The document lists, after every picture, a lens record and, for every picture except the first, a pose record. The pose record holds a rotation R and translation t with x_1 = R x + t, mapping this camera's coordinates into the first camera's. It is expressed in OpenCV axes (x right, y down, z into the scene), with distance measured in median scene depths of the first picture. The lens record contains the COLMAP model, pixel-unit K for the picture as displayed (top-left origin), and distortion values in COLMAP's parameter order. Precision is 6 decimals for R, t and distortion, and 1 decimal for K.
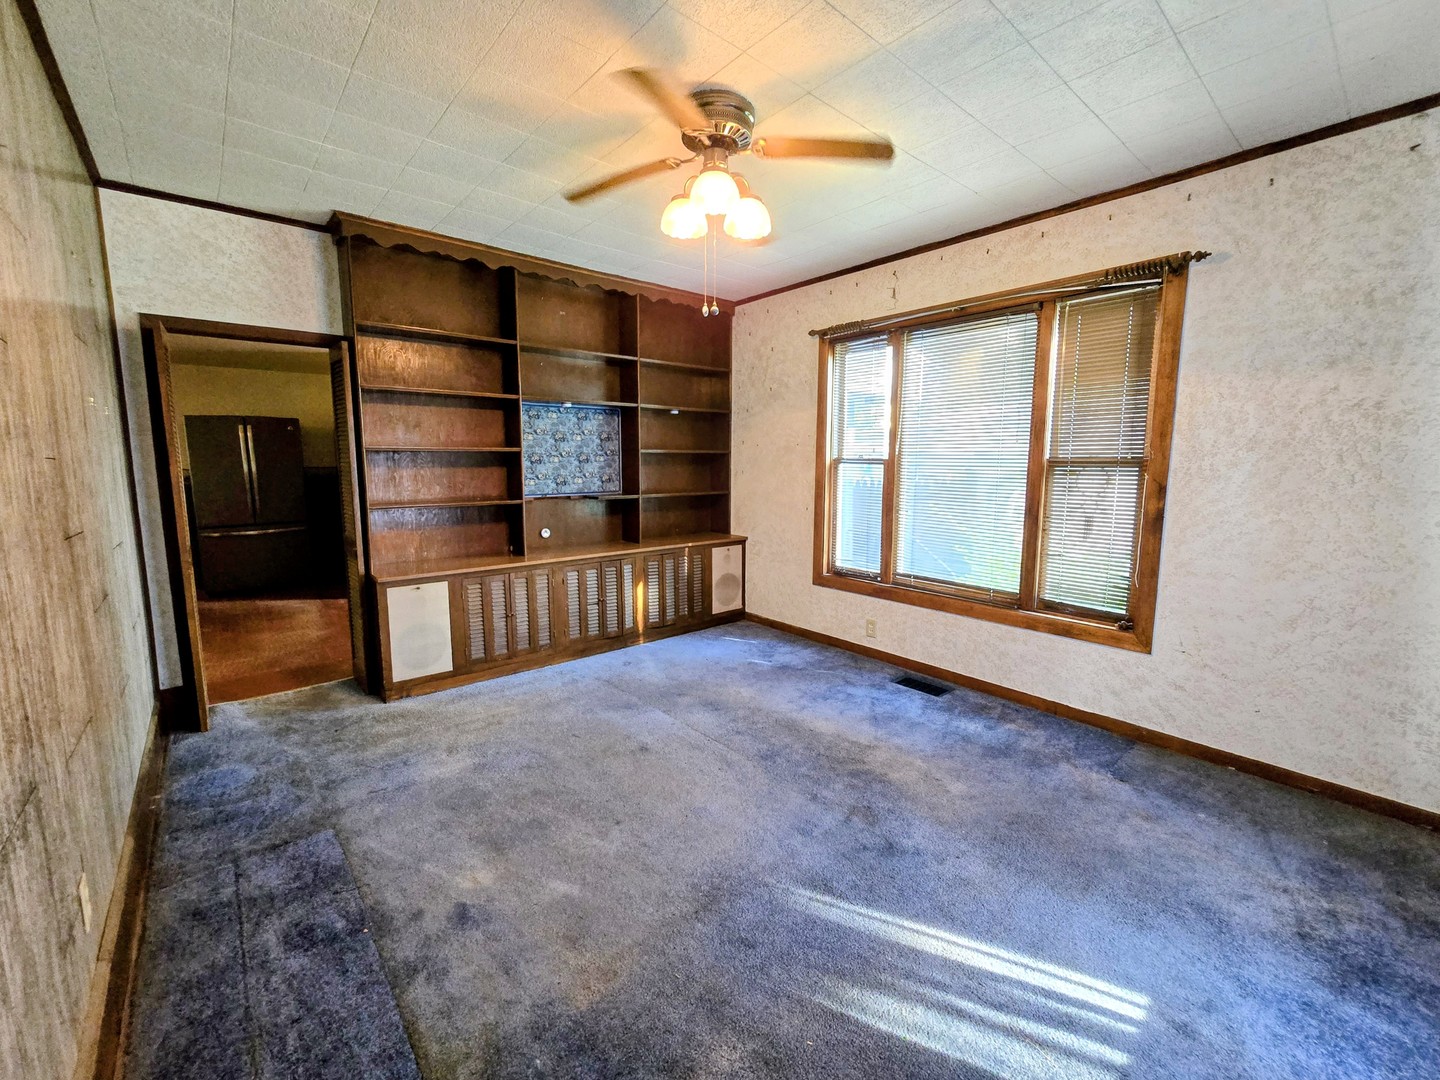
lens RADIAL K [[591.9, 0, 723.5], [0, 591.9, 534.9], [0, 0, 1]] dist [-0.000323, -0.000121]
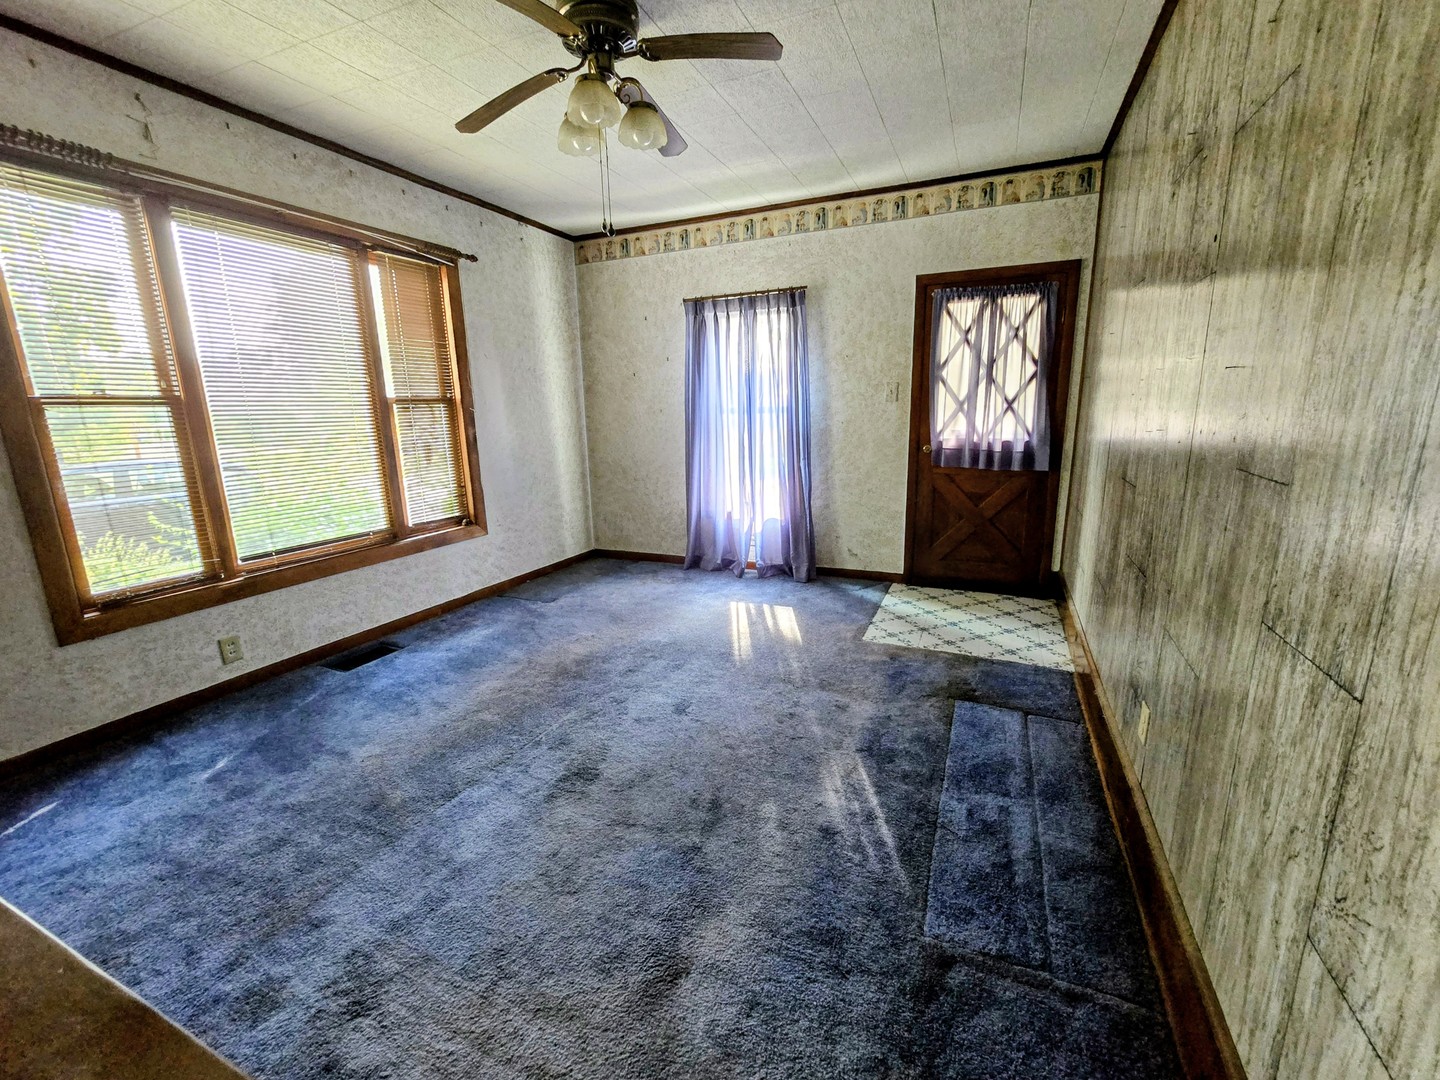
lens RADIAL K [[591.9, 0, 723.5], [0, 591.9, 534.9], [0, 0, 1]] dist [-0.000323, -0.000121]
pose [[-0.410919, -0.191927, 0.891241, -0.708612], [0.133637, 0.954349, 0.267132, -0.093701], [-0.901824, 0.228872, -0.366511, 0.886974]]
